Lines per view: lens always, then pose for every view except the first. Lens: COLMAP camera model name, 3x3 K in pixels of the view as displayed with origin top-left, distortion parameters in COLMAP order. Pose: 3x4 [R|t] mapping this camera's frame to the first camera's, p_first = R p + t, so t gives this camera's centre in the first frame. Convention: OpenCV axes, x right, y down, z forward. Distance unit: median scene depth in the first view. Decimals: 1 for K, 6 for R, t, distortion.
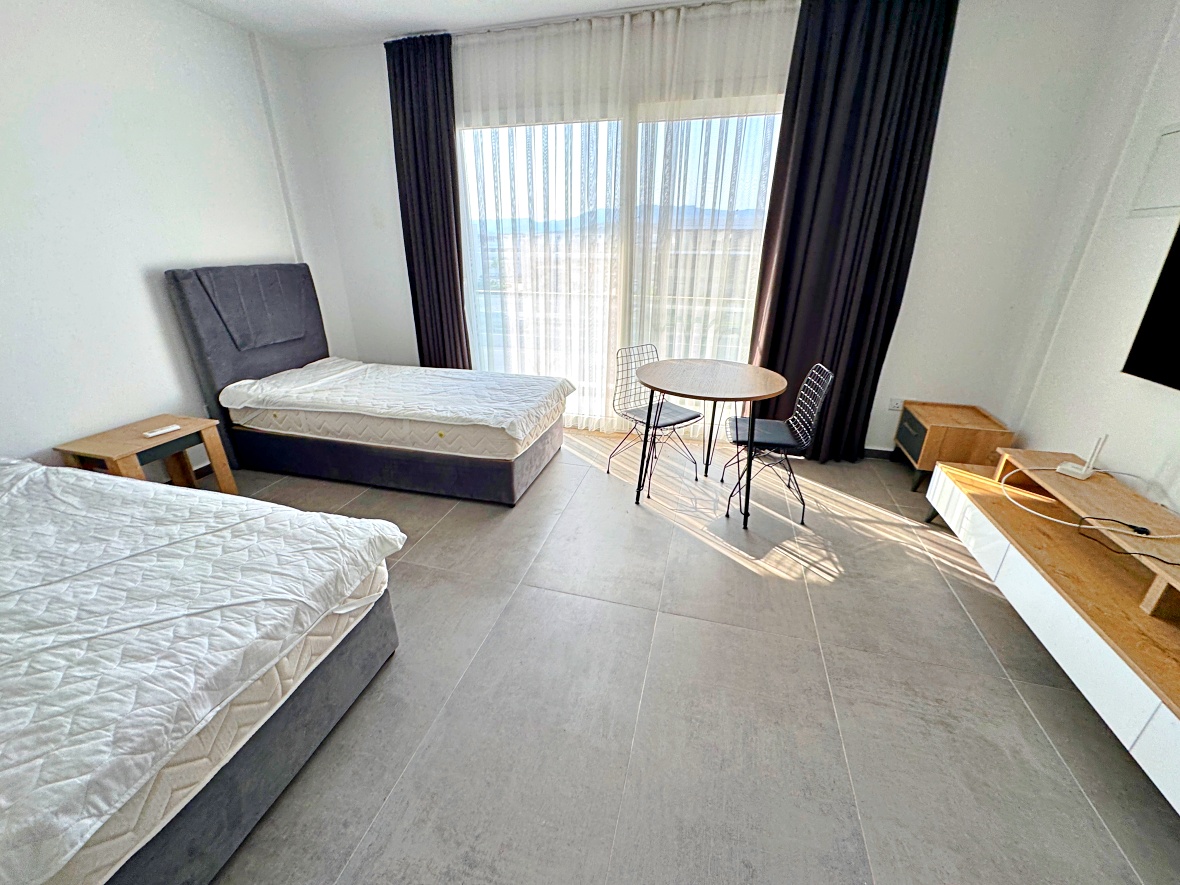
lens RADIAL K [[471.3, 0, 589.3], [0, 471.3, 438.2], [0, 0, 1]] dist [-0.001000, -0.000134]
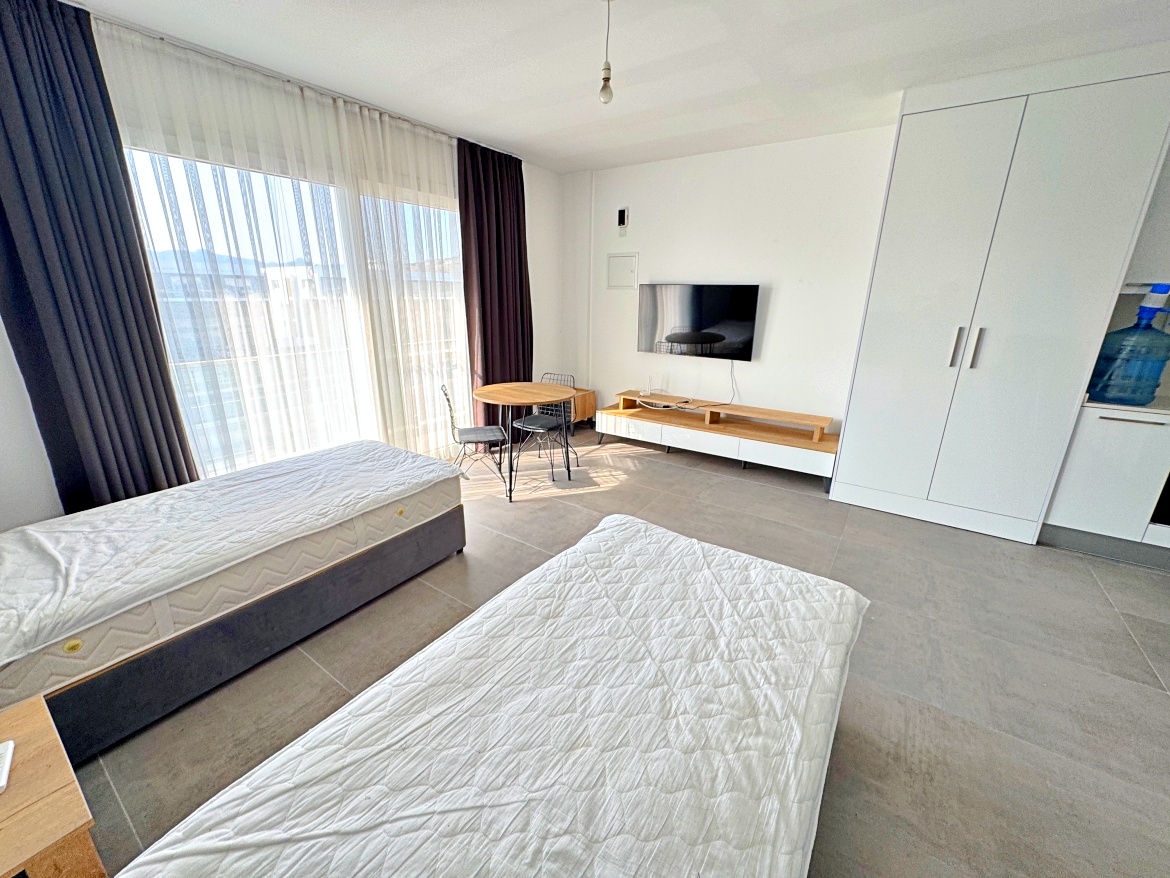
lens RADIAL K [[465.9, 0, 579.2], [0, 465.9, 440.2], [0, 0, 1]] dist [0.001188, -0.000131]
pose [[0.337934, -0.283482, 0.897462, -0.924940], [0.350818, 0.922781, 0.159381, -0.151170], [-0.873343, 0.260986, 0.411290, 0.283354]]
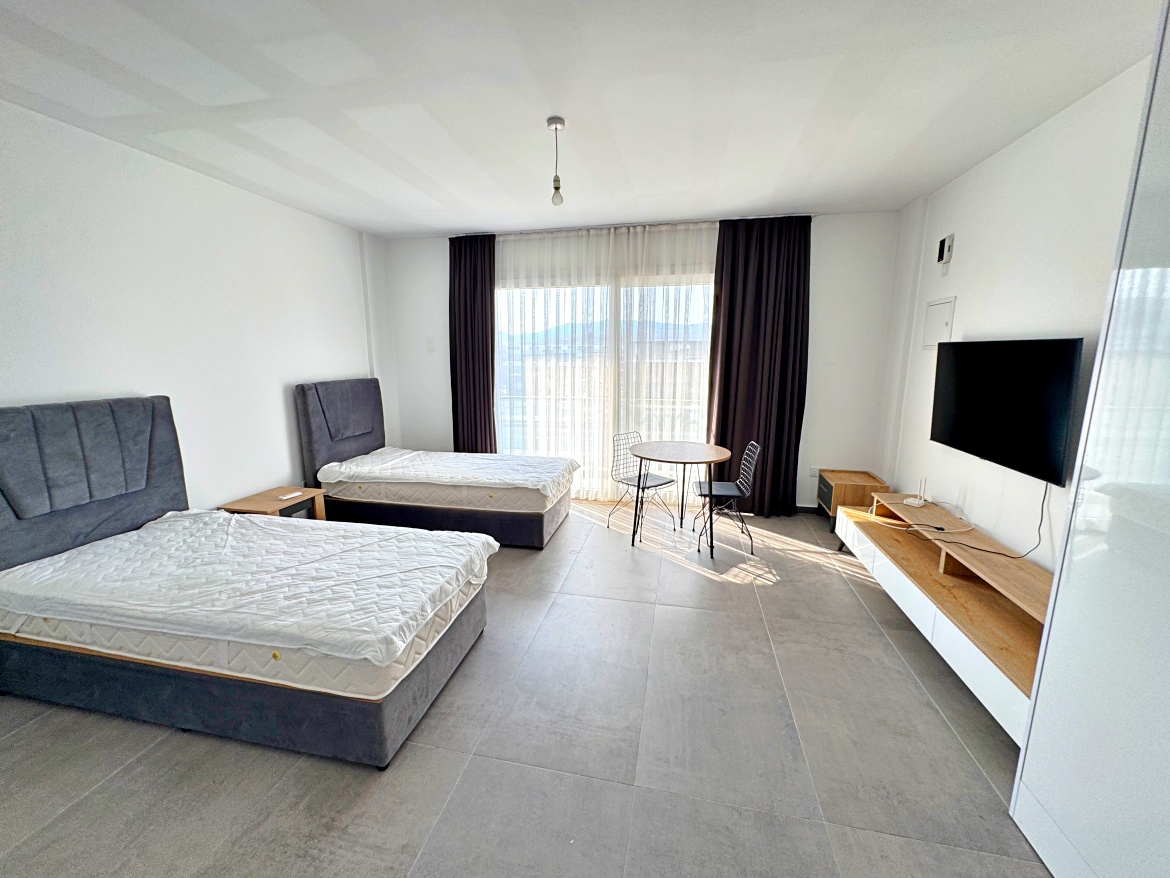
lens RADIAL K [[462.6, 0, 585.0], [0, 462.6, 439.0], [0, 0, 1]] dist [-0.000713, 0.000006]
pose [[0.998458, -0.014700, 0.053527, -0.104691], [0.025486, 0.978049, -0.206809, 0.112690], [-0.049312, 0.207854, 0.976916, -0.364388]]
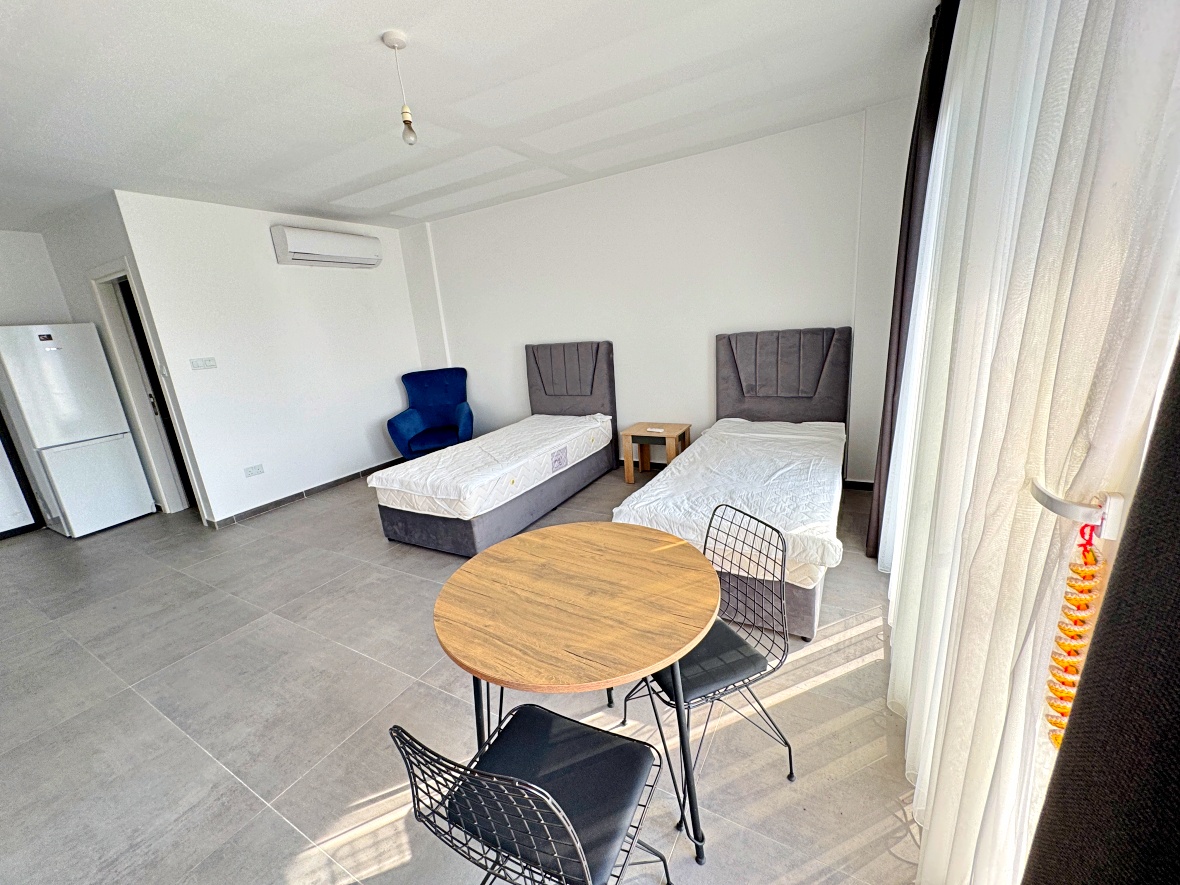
lens RADIAL K [[469.9, 0, 584.1], [0, 469.9, 443.8], [0, 0, 1]] dist [0.001188, -0.000131]
pose [[-0.257543, 0.263882, -0.929536, 0.640983], [-0.291705, 0.895871, 0.335146, -0.411808], [0.921184, 0.357465, -0.153750, 0.946081]]
